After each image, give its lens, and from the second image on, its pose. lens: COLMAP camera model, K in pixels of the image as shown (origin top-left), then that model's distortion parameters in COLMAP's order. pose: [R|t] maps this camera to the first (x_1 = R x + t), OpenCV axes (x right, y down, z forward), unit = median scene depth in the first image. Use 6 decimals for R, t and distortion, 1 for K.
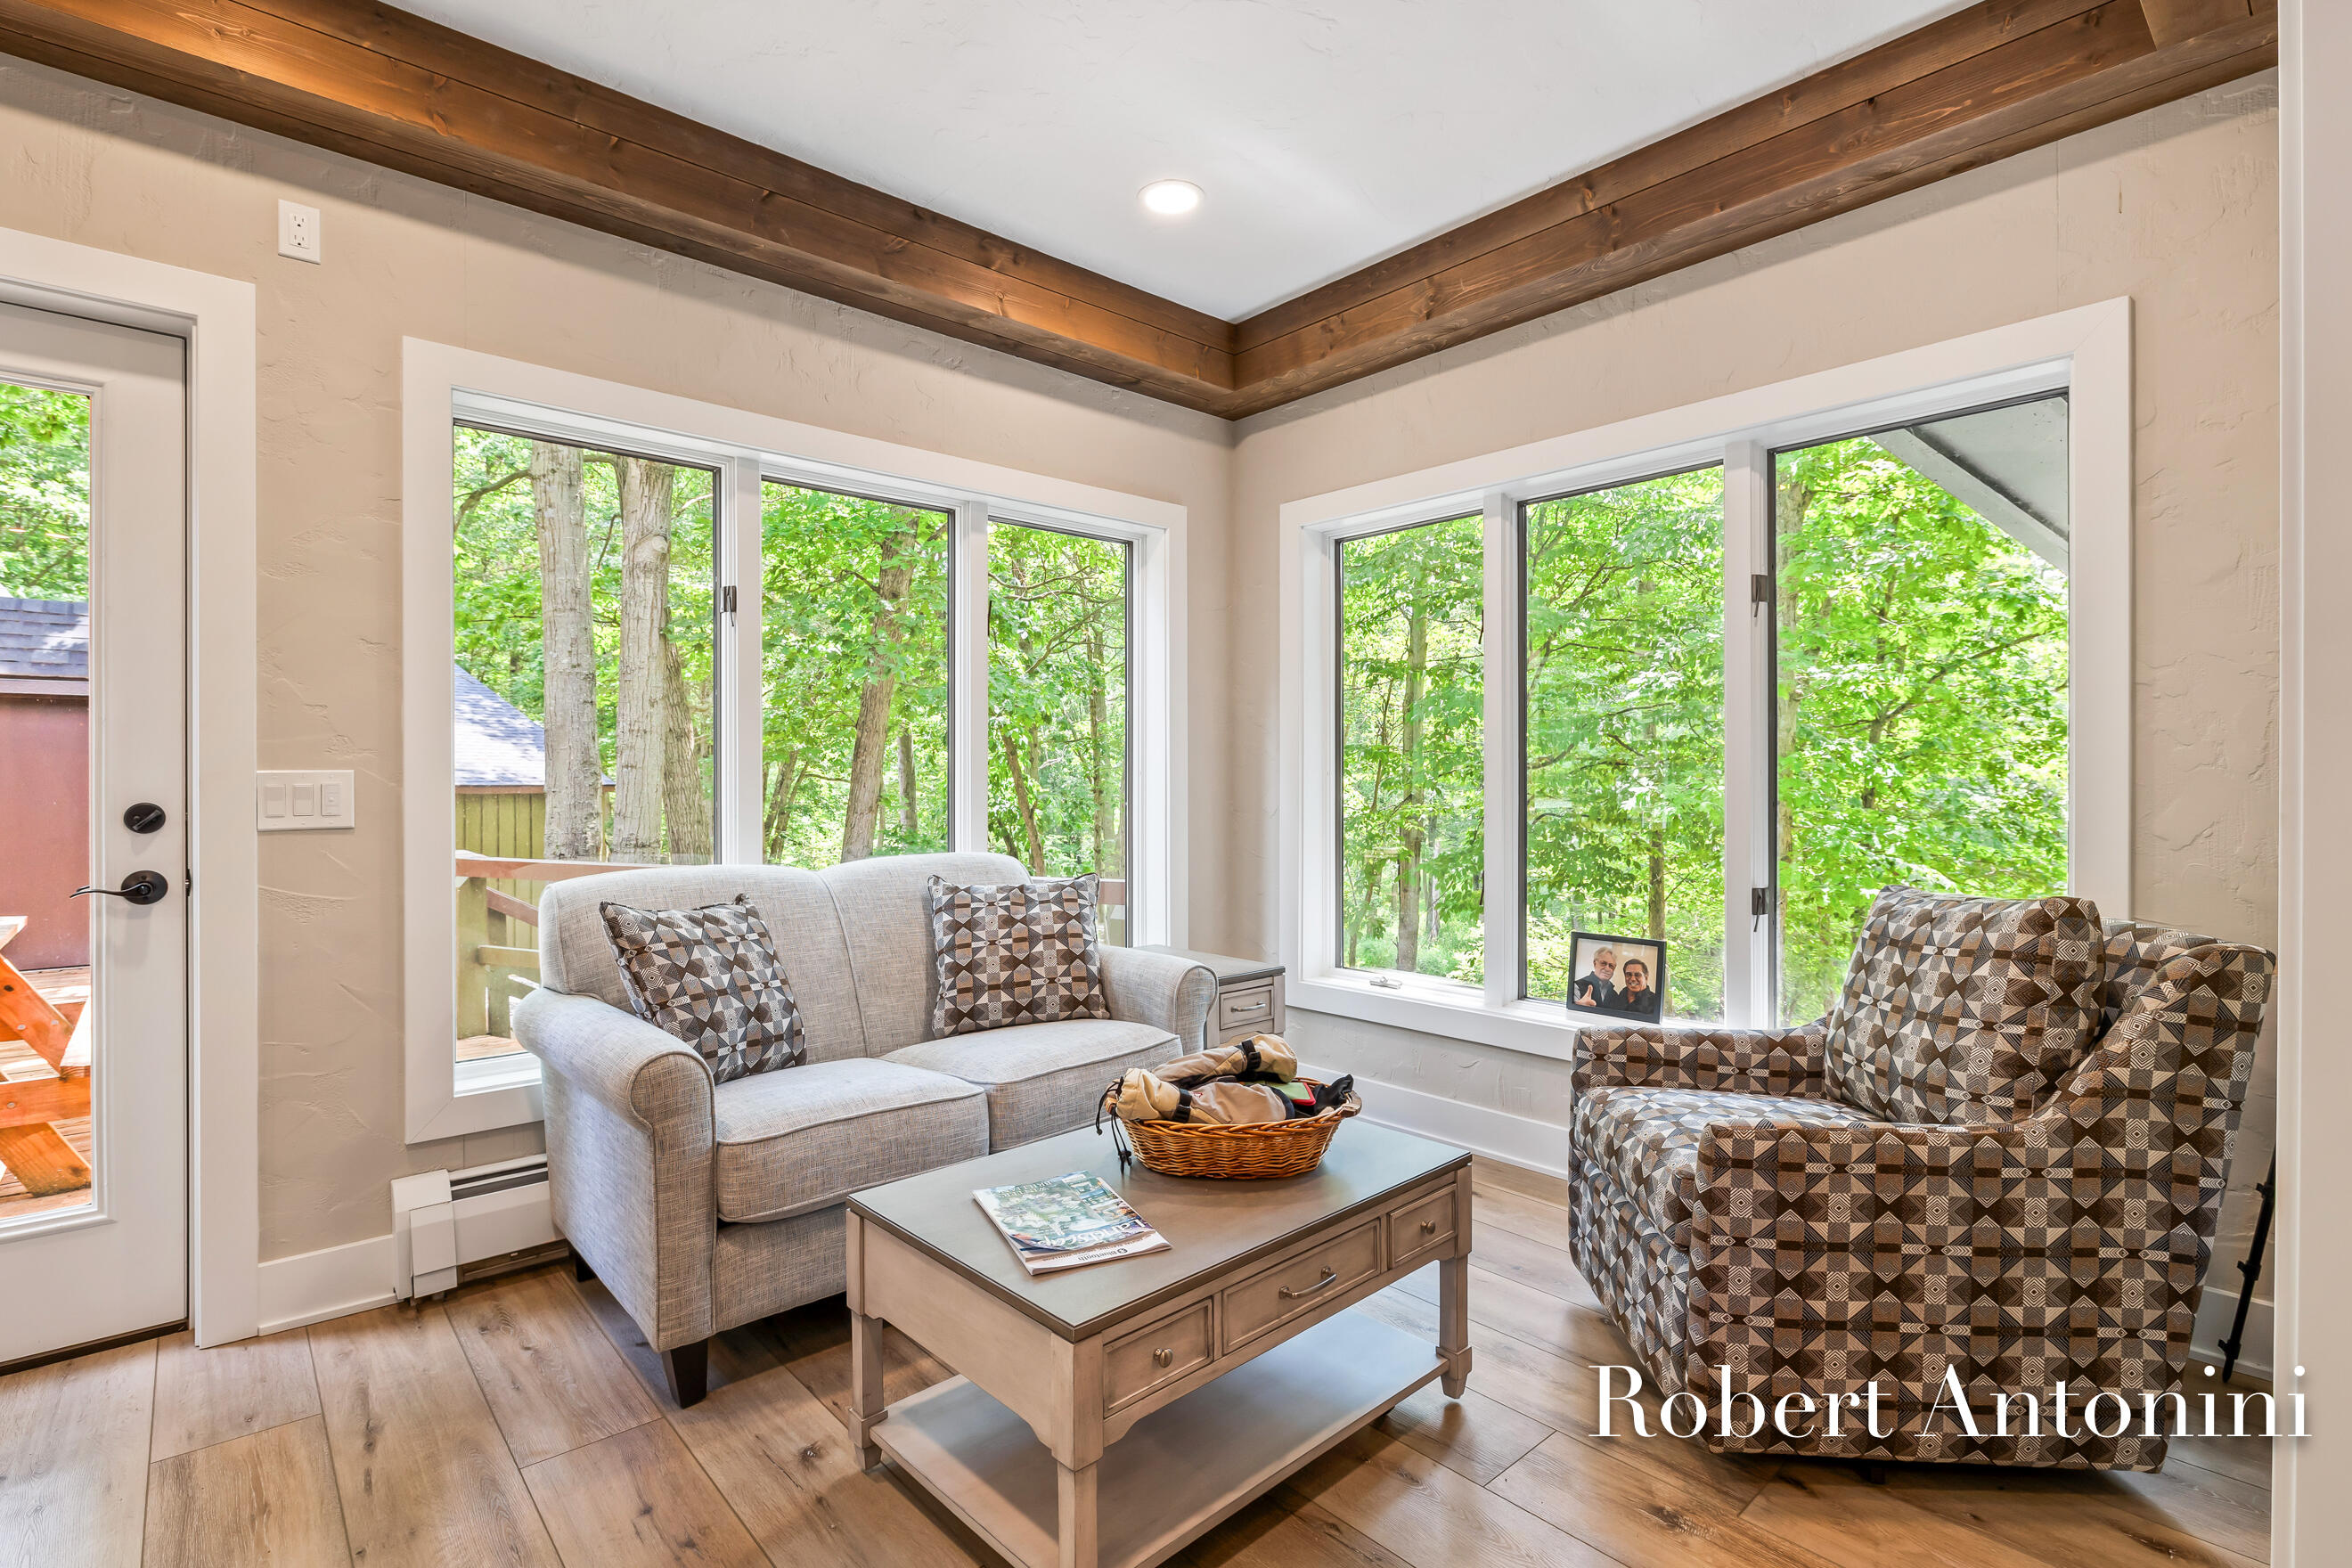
lens RADIAL K [[1134.2, 0, 1177.2], [0, 1134.2, 763.0], [0, 0, 1]] dist [0.002418, 0.000029]
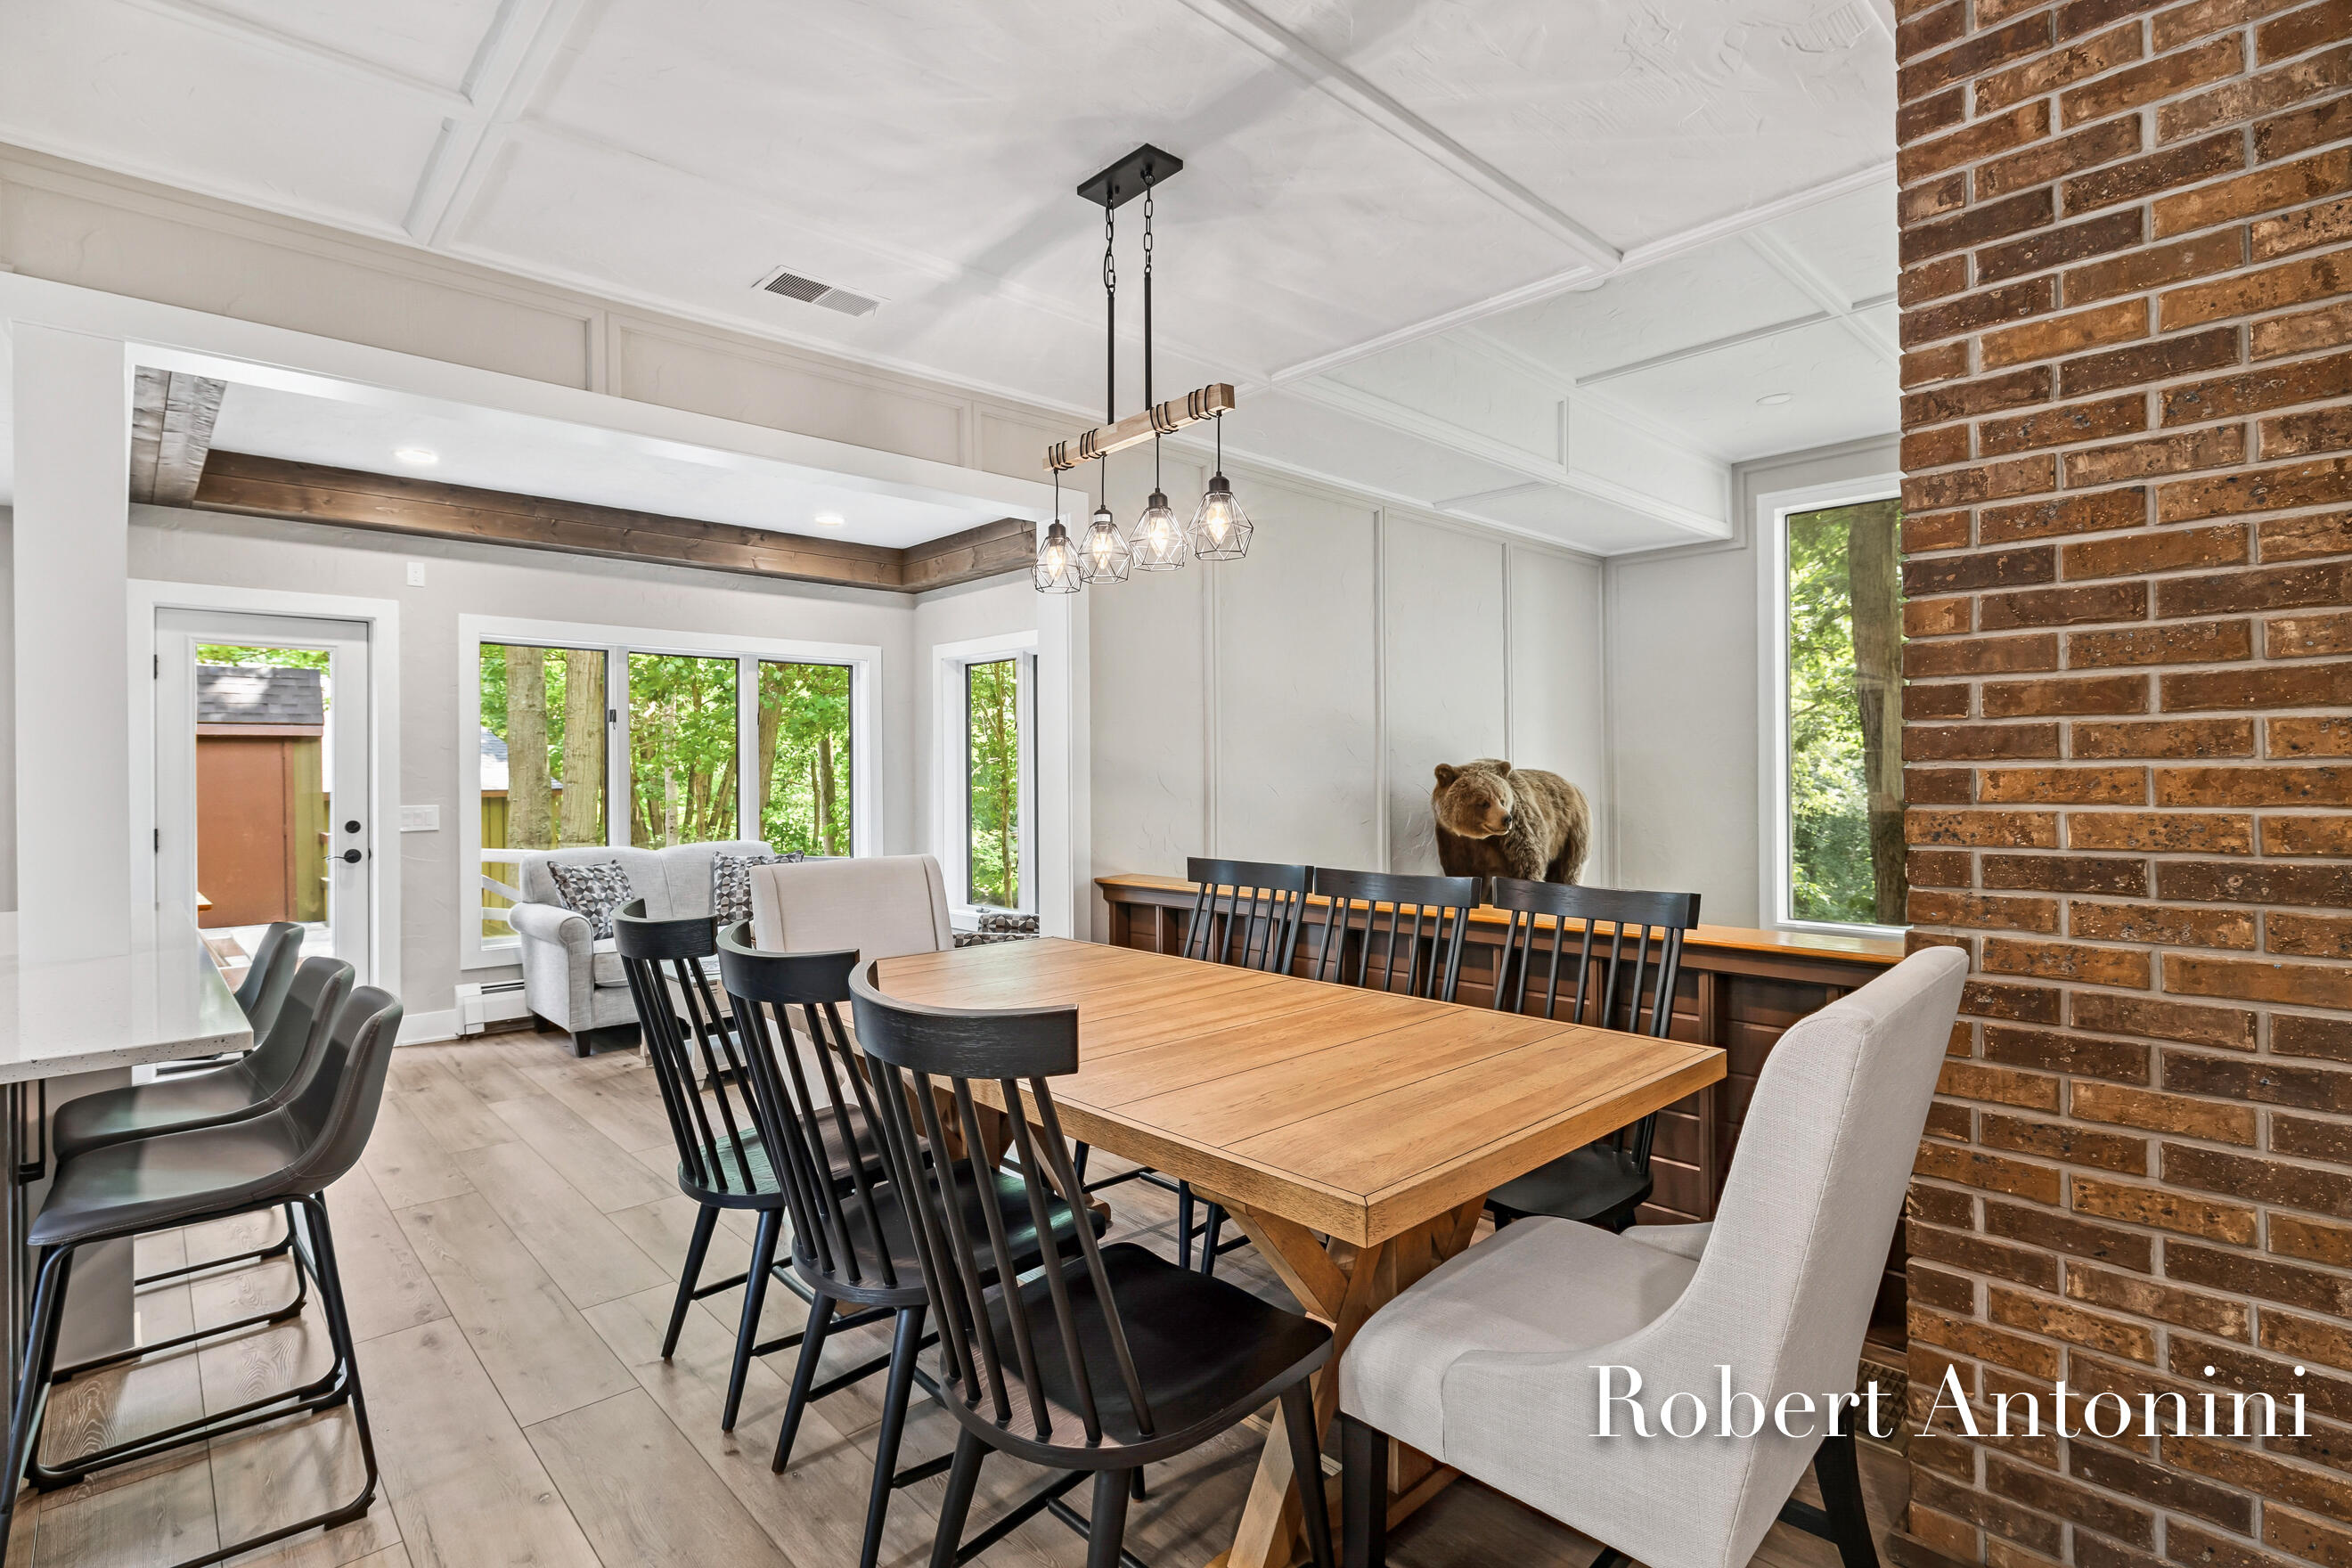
lens RADIAL K [[1134.2, 0, 1165.1], [0, 1134.2, 753.2], [0, 0, 1]] dist [0.002418, 0.000029]
pose [[0.999695, -0.006012, 0.023961, 0.667795], [0.006113, 0.999973, -0.004125, -0.077403], [-0.023936, 0.004270, 0.999704, -1.289717]]
